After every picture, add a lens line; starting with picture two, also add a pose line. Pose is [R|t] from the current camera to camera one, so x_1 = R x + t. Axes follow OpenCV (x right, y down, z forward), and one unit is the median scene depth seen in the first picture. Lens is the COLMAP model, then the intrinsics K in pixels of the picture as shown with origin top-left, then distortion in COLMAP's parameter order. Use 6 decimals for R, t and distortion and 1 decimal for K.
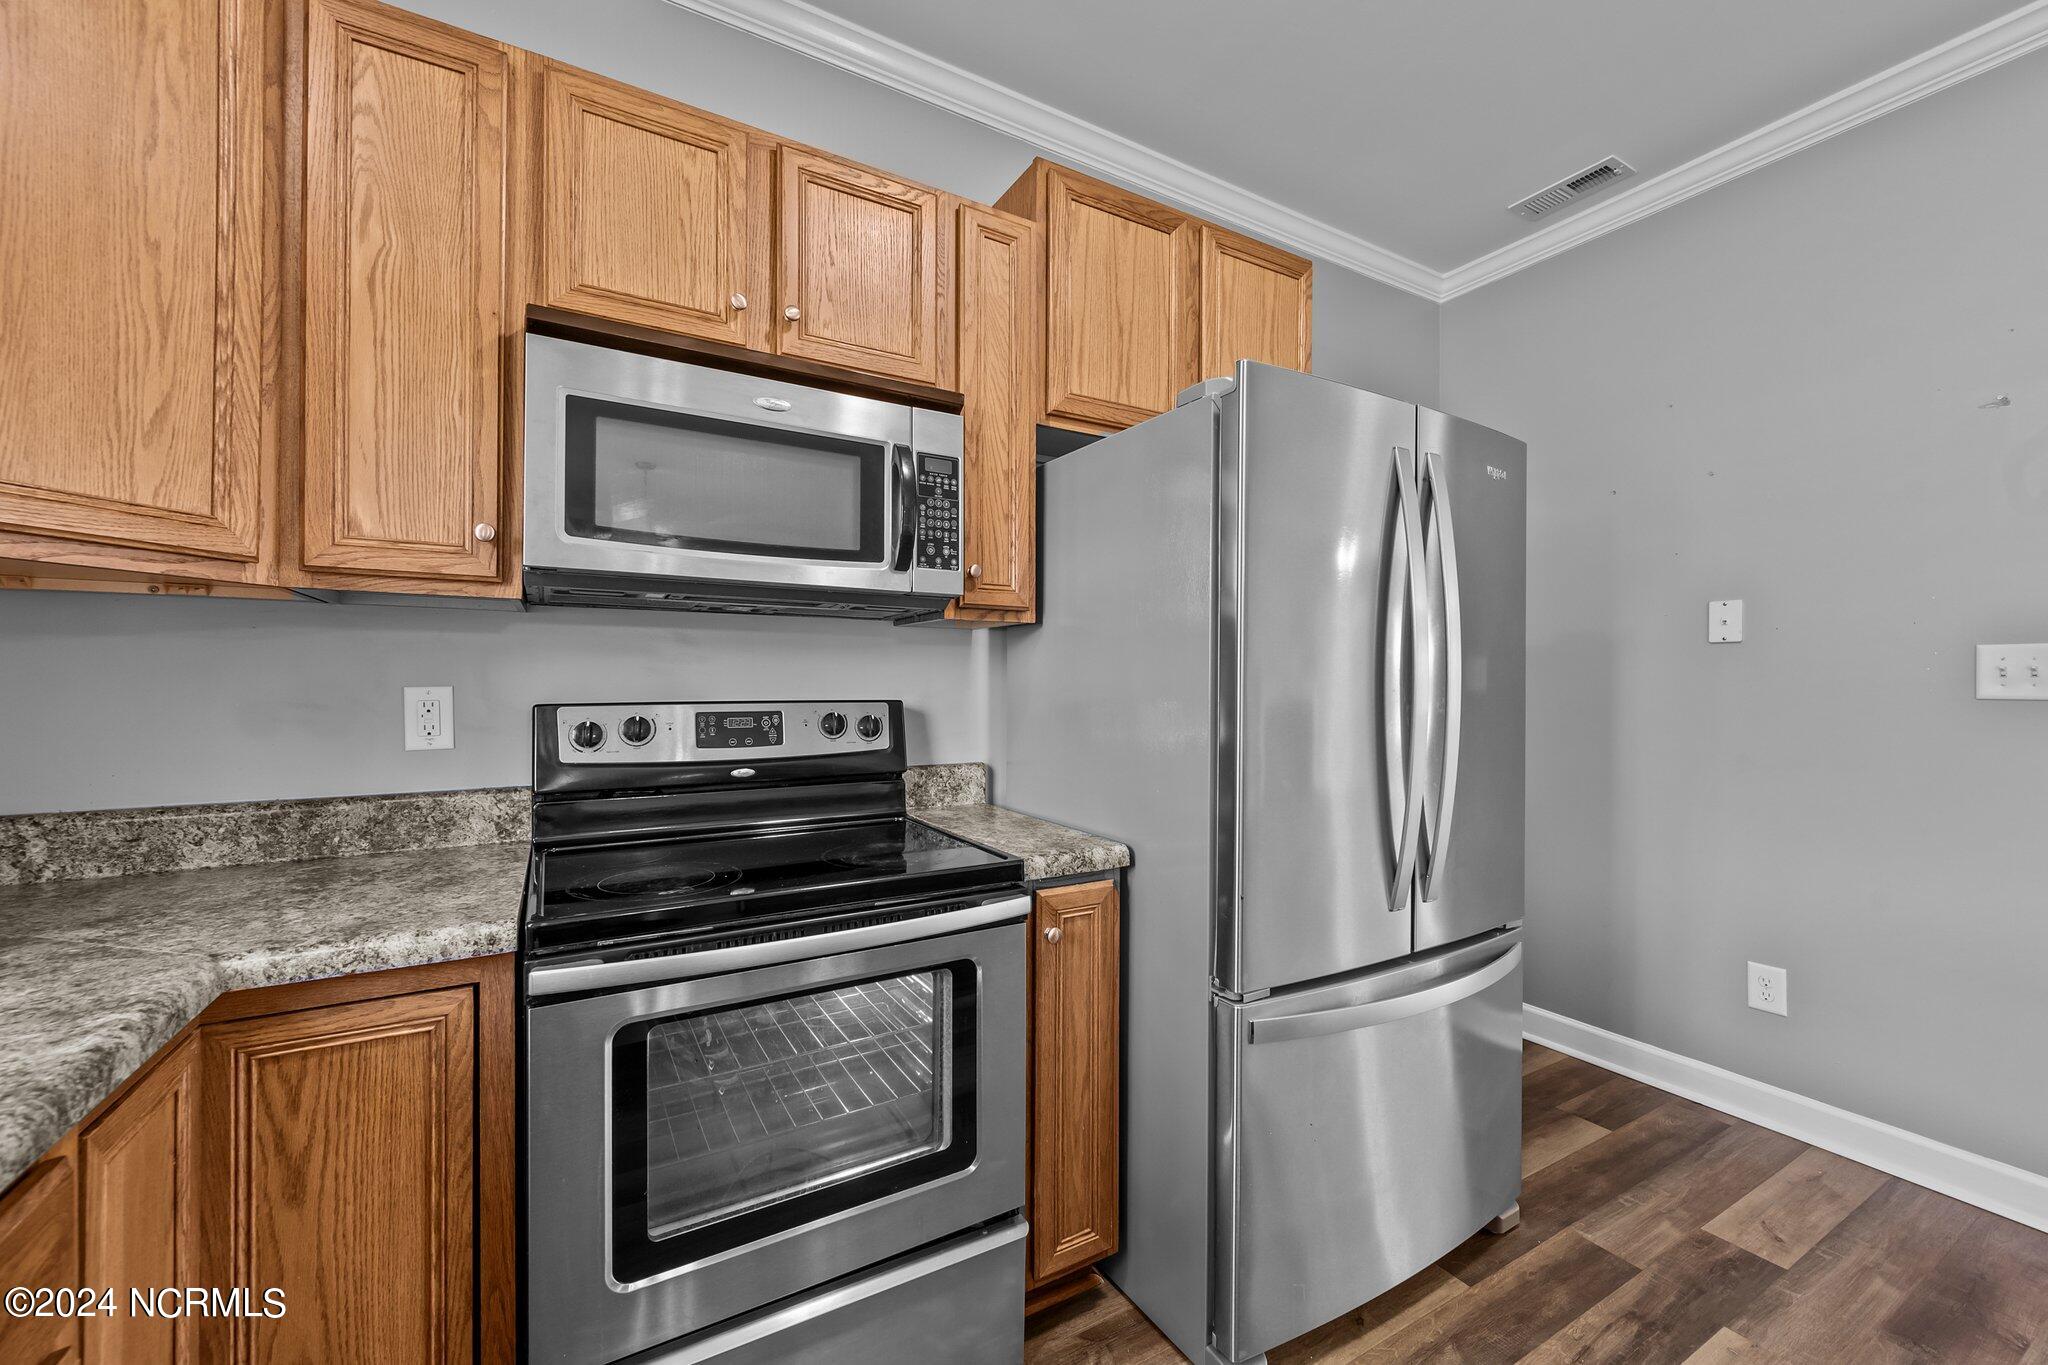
lens RADIAL K [[812.9, 0, 1035.4], [0, 812.9, 682.0], [0, 0, 1]] dist [0.000819, -0.000292]
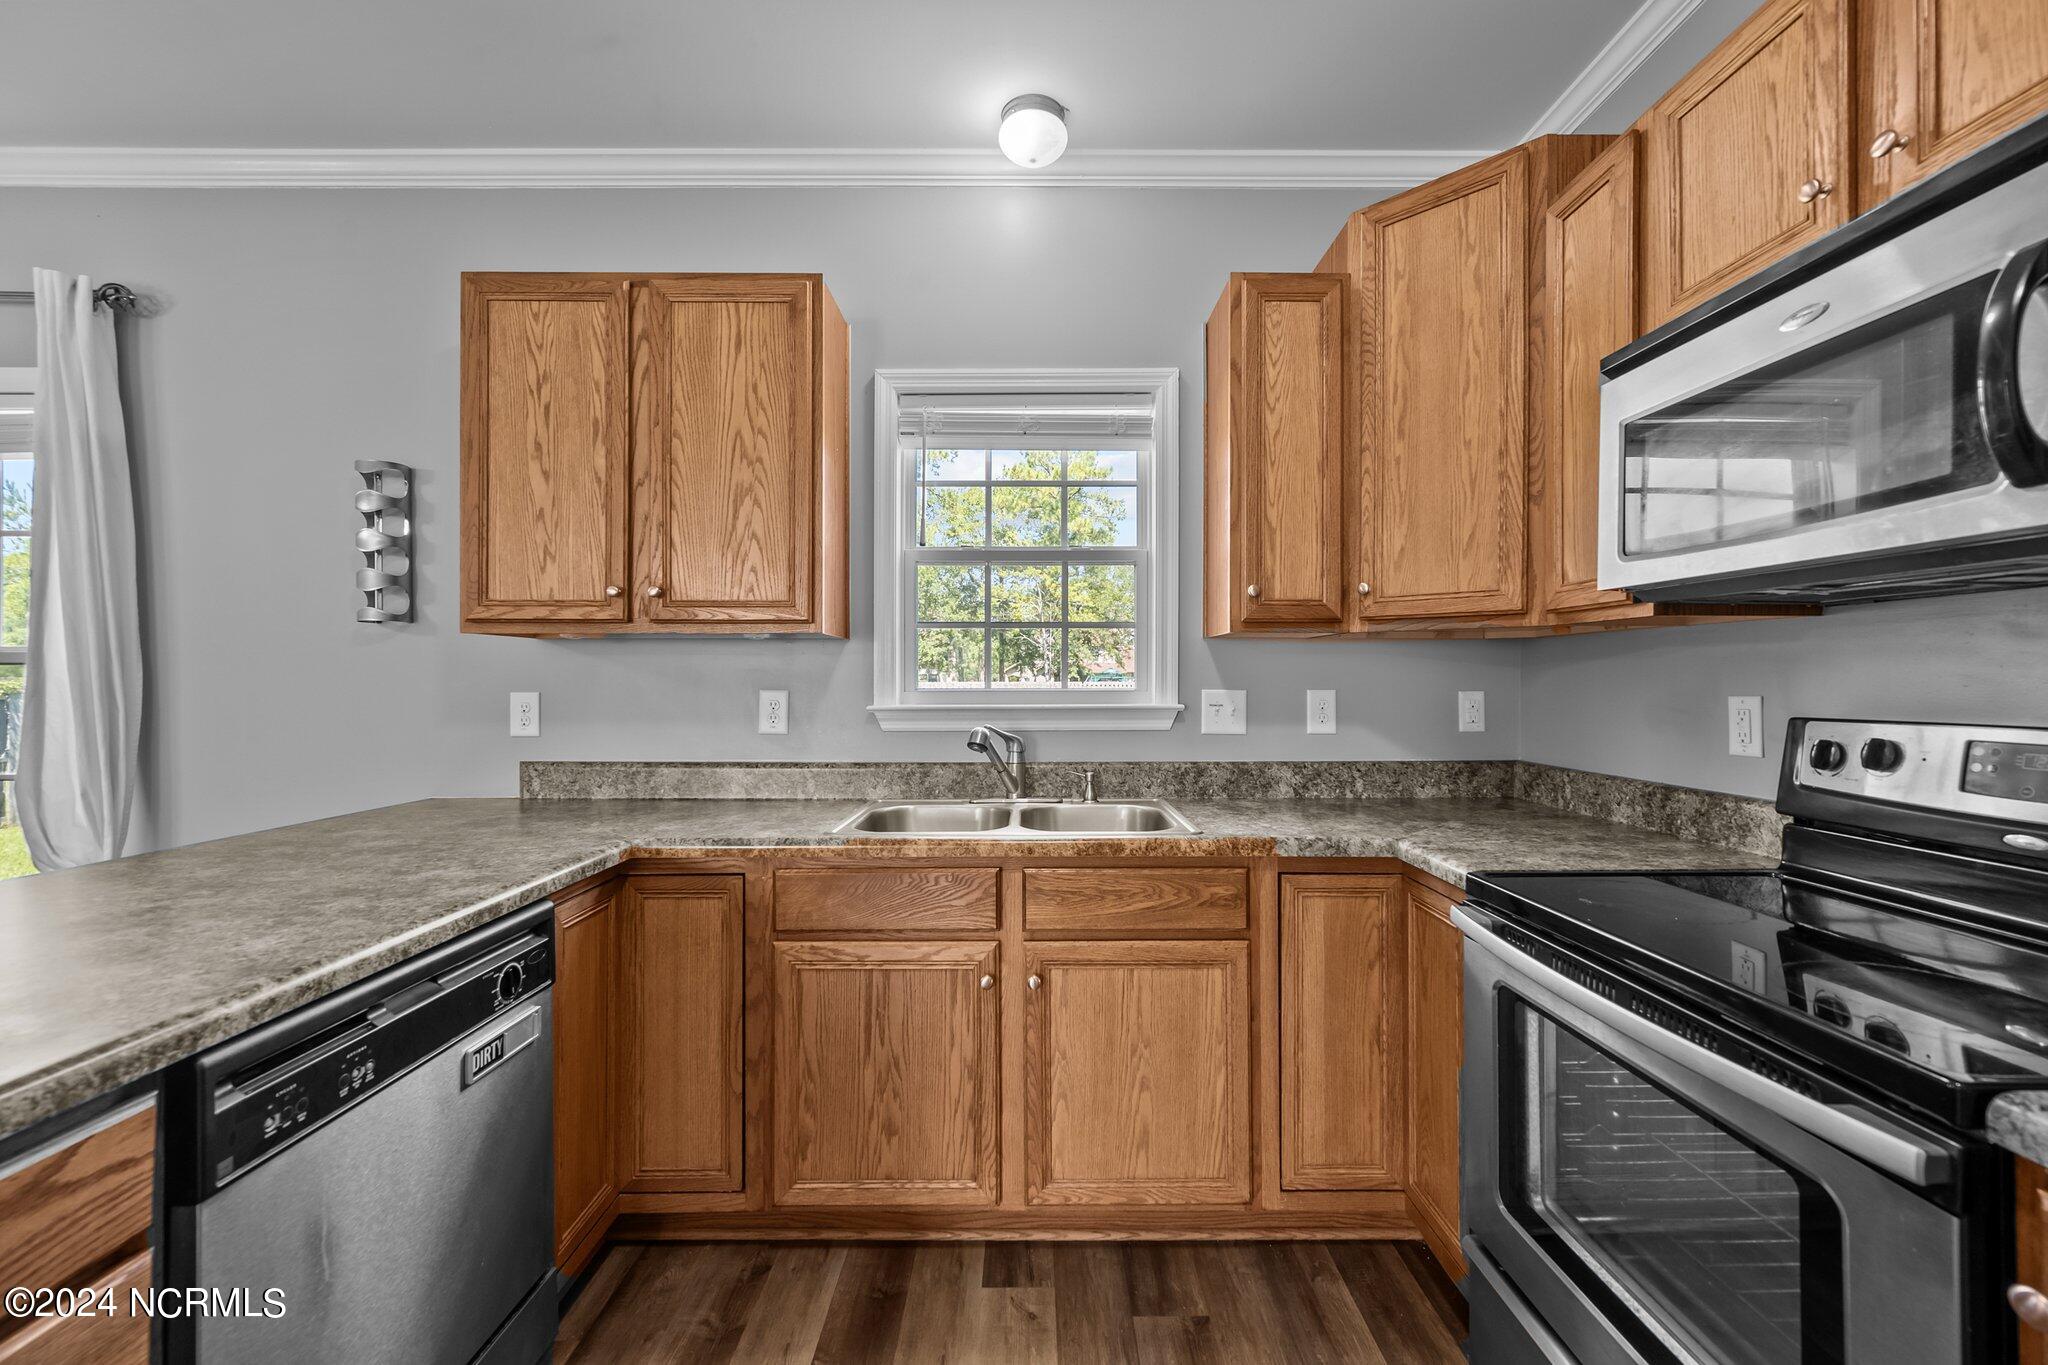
lens RADIAL K [[812.9, 0, 1037.5], [0, 812.9, 676.1], [0, 0, 1]] dist [0.000819, -0.000292]
pose [[-0.496359, -0.008769, -0.868073, 0.496447], [-0.003781, 0.999961, -0.007939, -0.006950], [0.868109, -0.000659, -0.496373, 0.581002]]
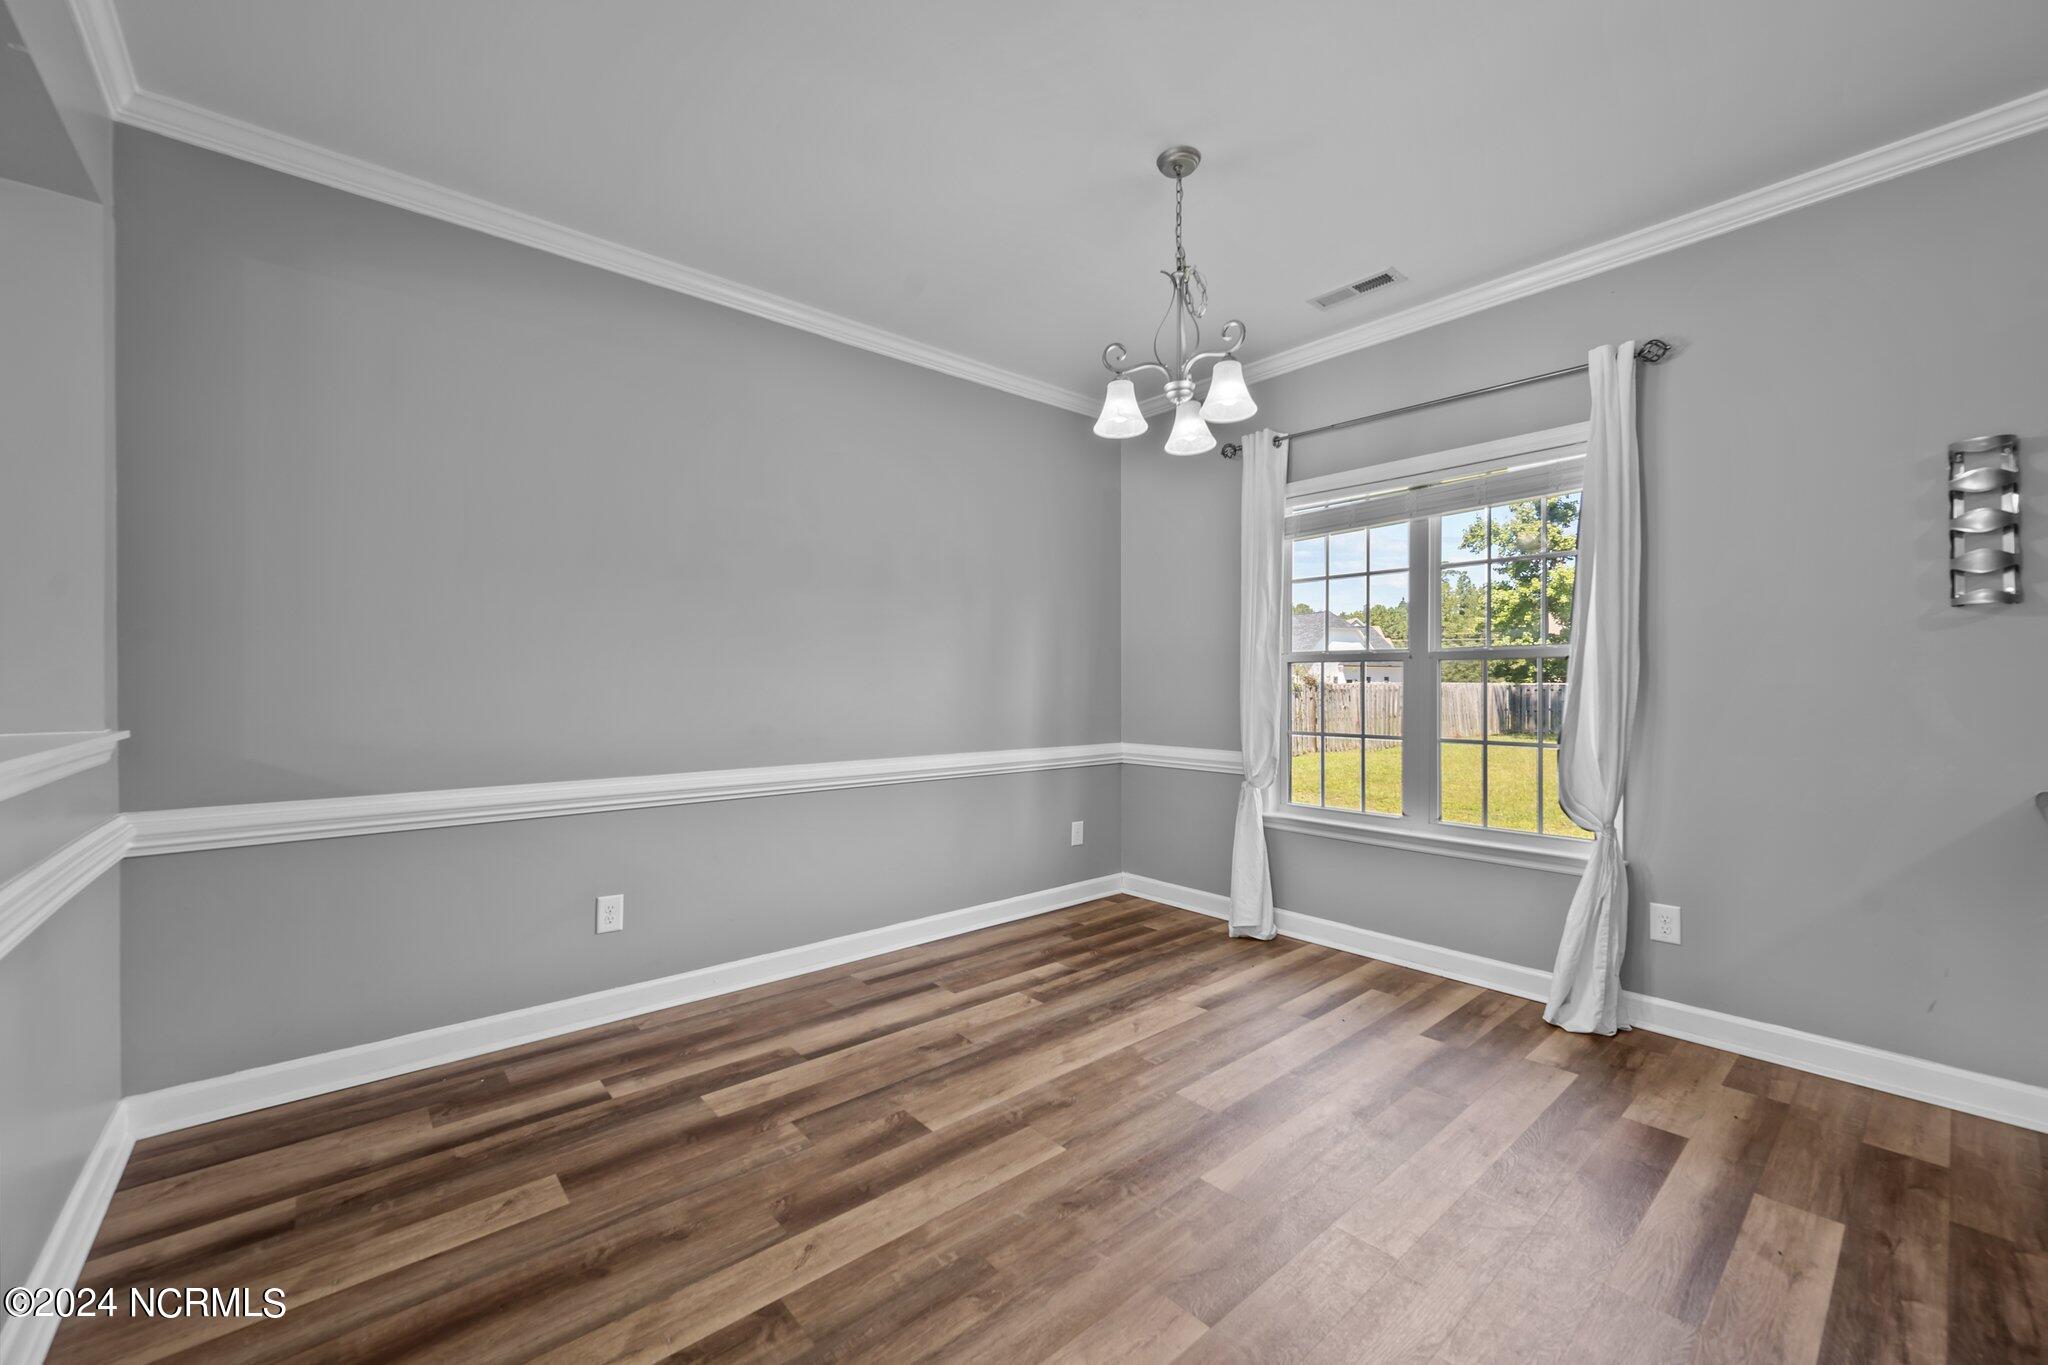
lens RADIAL K [[812.9, 0, 1033.1], [0, 812.9, 678.7], [0, 0, 1]] dist [0.000819, -0.000292]
pose [[-0.981535, 0.000384, -0.191285, 1.809964], [0.001152, 0.999992, -0.003904, 0.022138], [0.191282, -0.004052, -0.981527, -0.193090]]
